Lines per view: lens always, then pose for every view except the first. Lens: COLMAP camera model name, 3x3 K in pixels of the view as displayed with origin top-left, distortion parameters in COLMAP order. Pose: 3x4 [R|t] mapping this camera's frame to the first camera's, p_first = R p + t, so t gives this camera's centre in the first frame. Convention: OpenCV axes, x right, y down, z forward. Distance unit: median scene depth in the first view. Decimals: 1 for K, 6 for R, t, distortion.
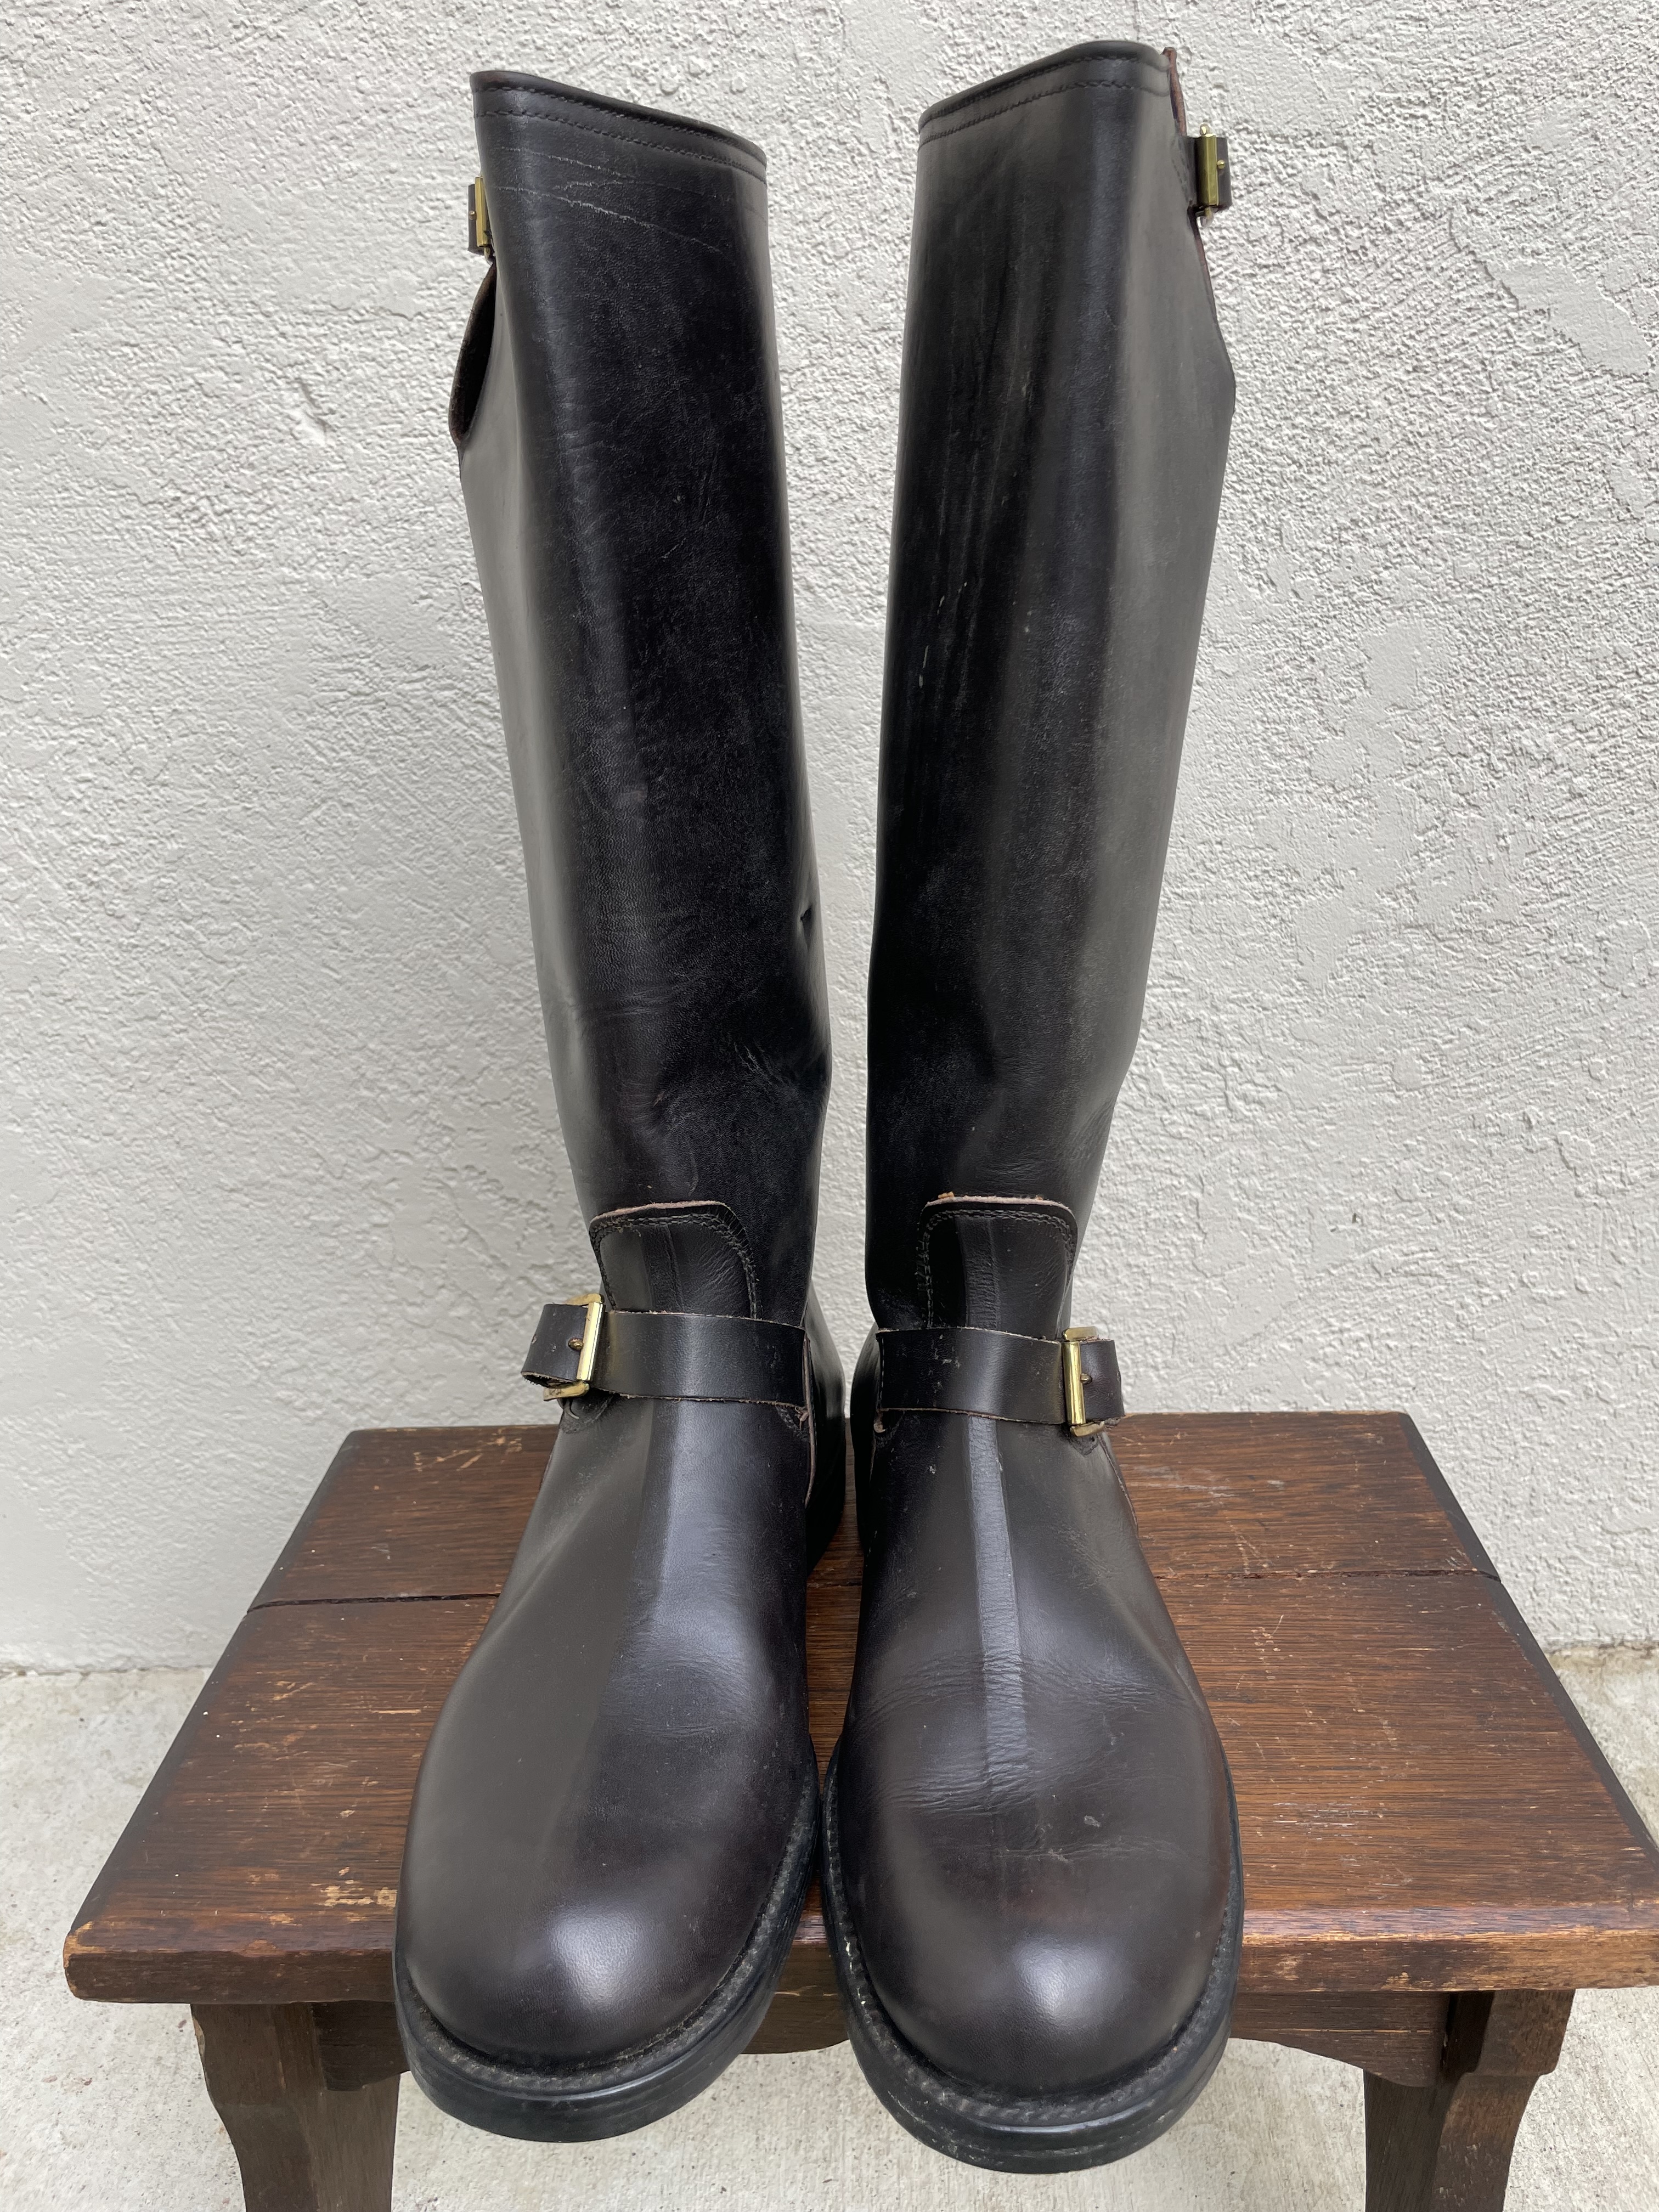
lens RADIAL K [[1678.0, 0, 854.4], [0, 1678.0, 1112.4], [0, 0, 1]] dist [0.078387, -0.115478]
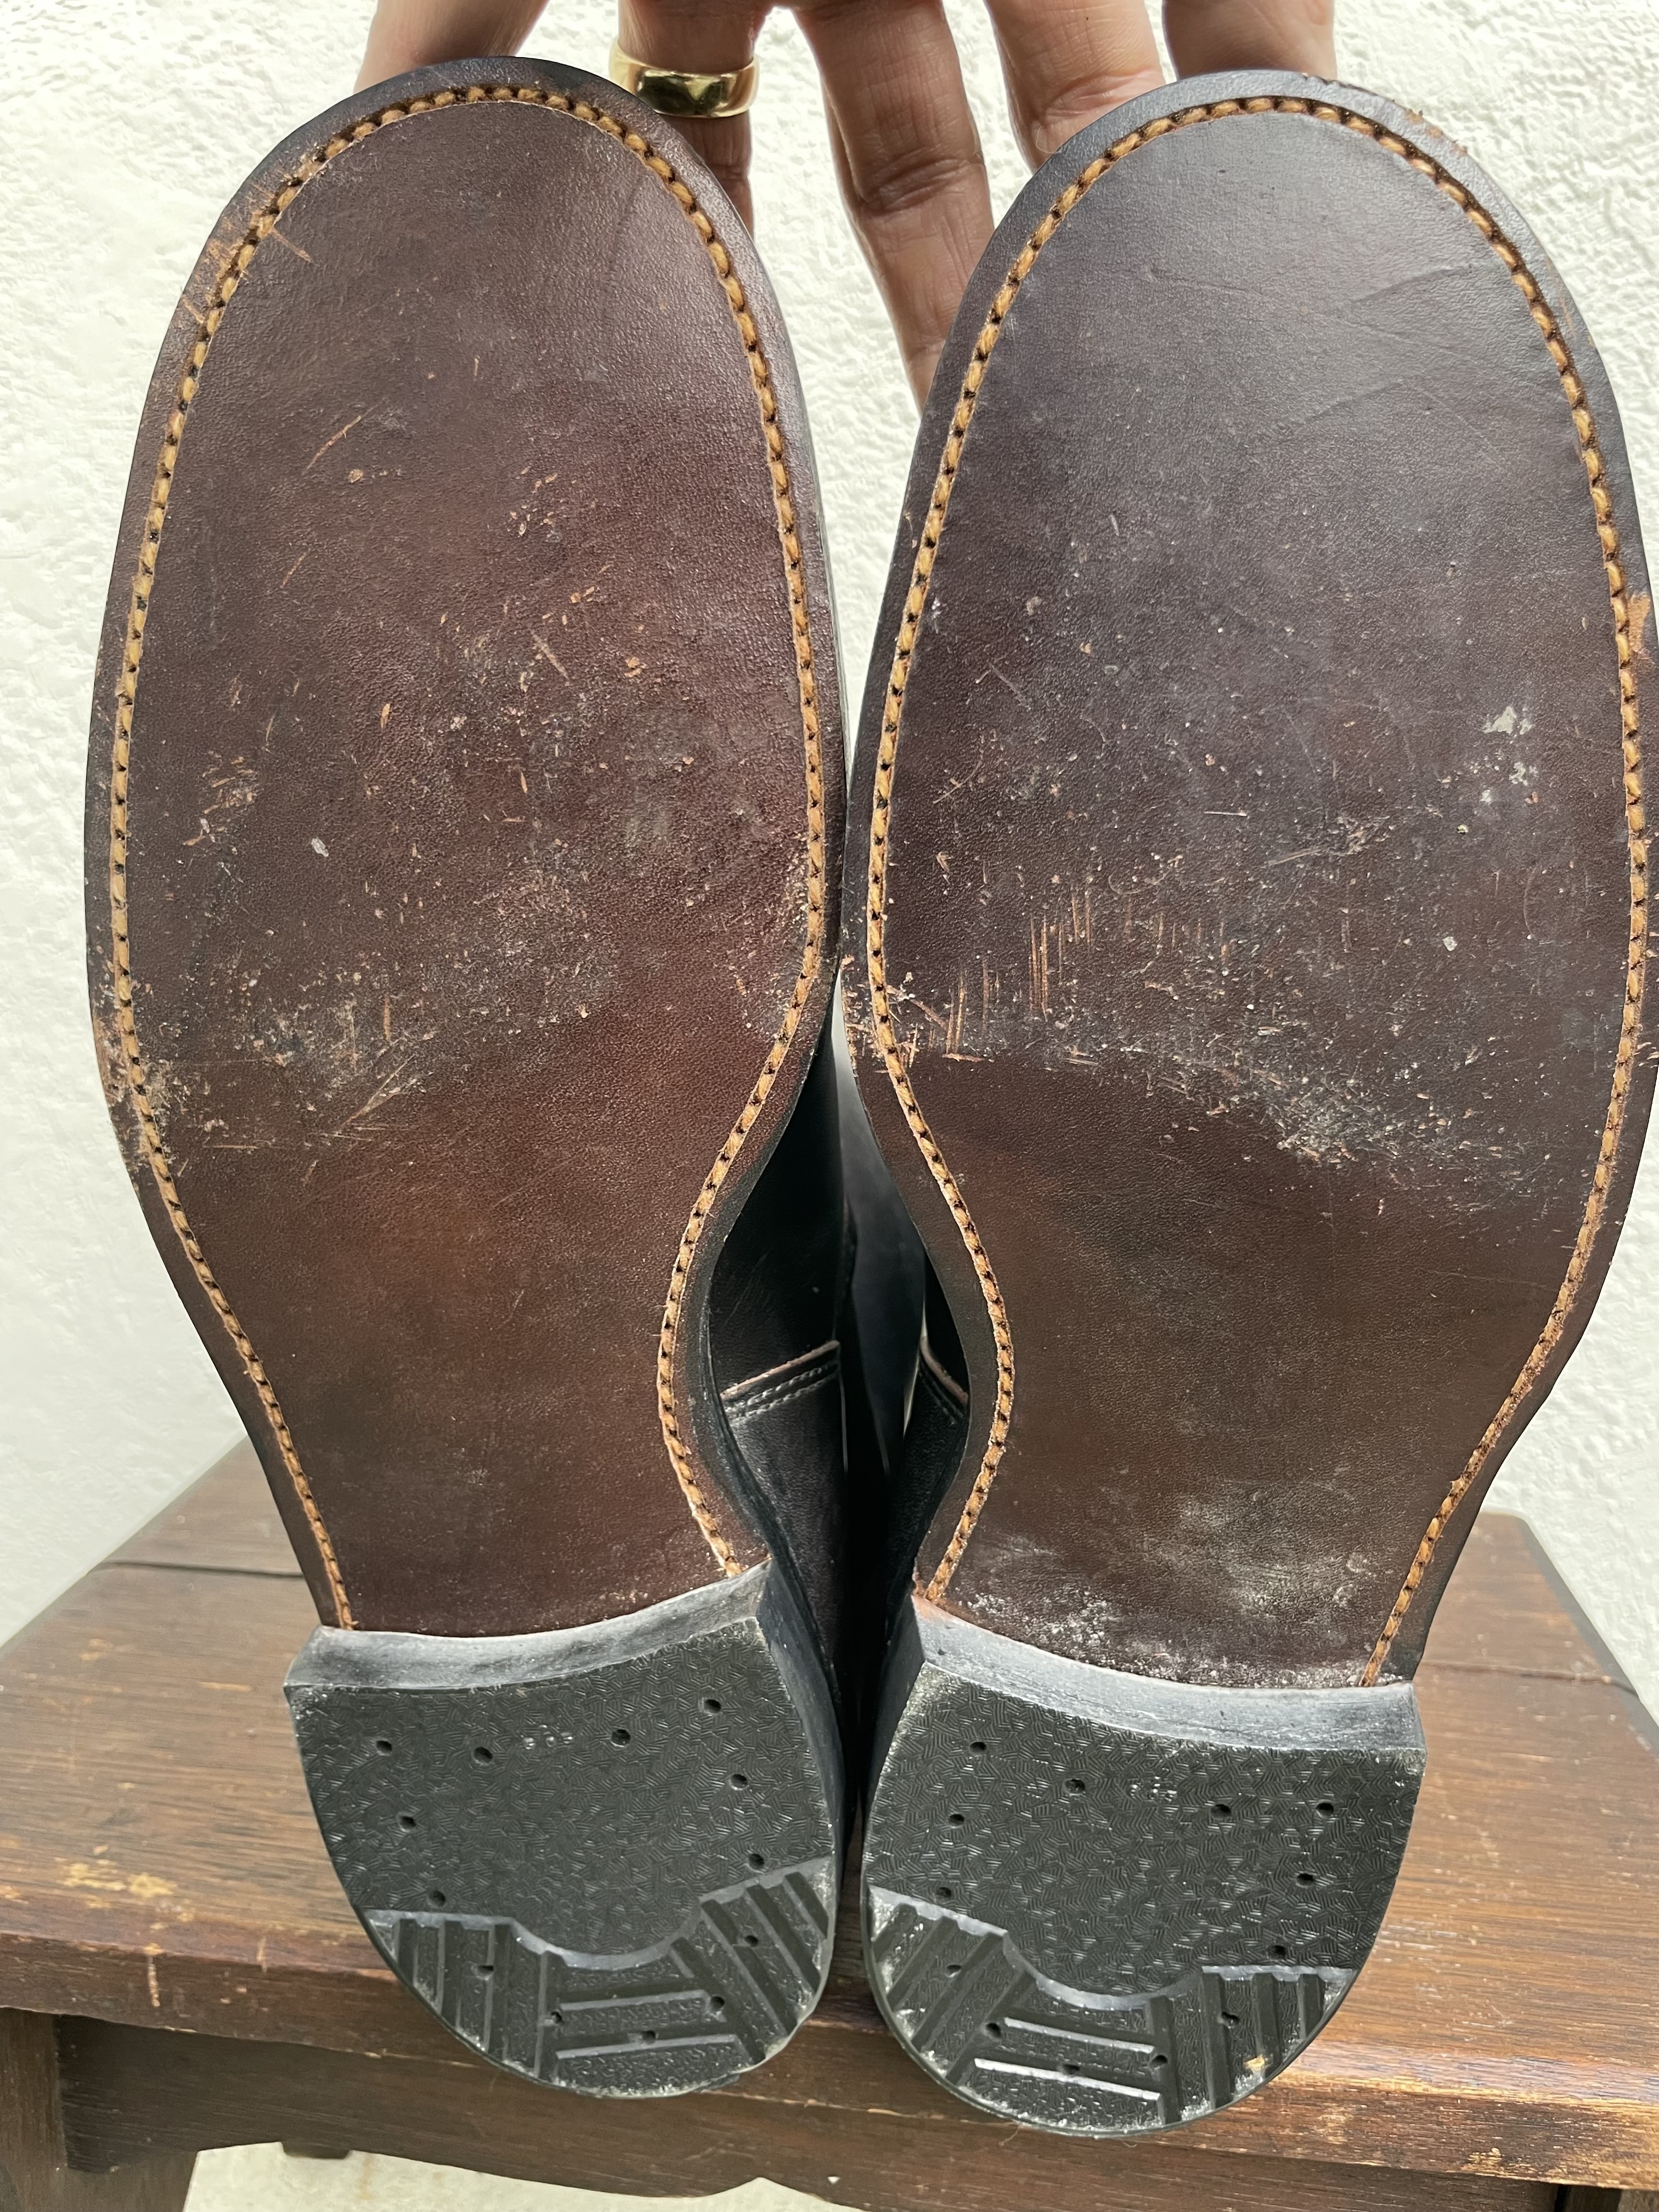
lens RADIAL K [[1695.2, 0, 837.3], [0, 1695.2, 1080.0], [0, 0, 1]] dist [0.082572, -0.135895]
pose [[0.993967, 0.083598, -0.071000, 0.038978], [-0.093705, 0.983677, -0.153619, 0.127574], [0.056999, 0.159345, 0.985576, 0.130720]]
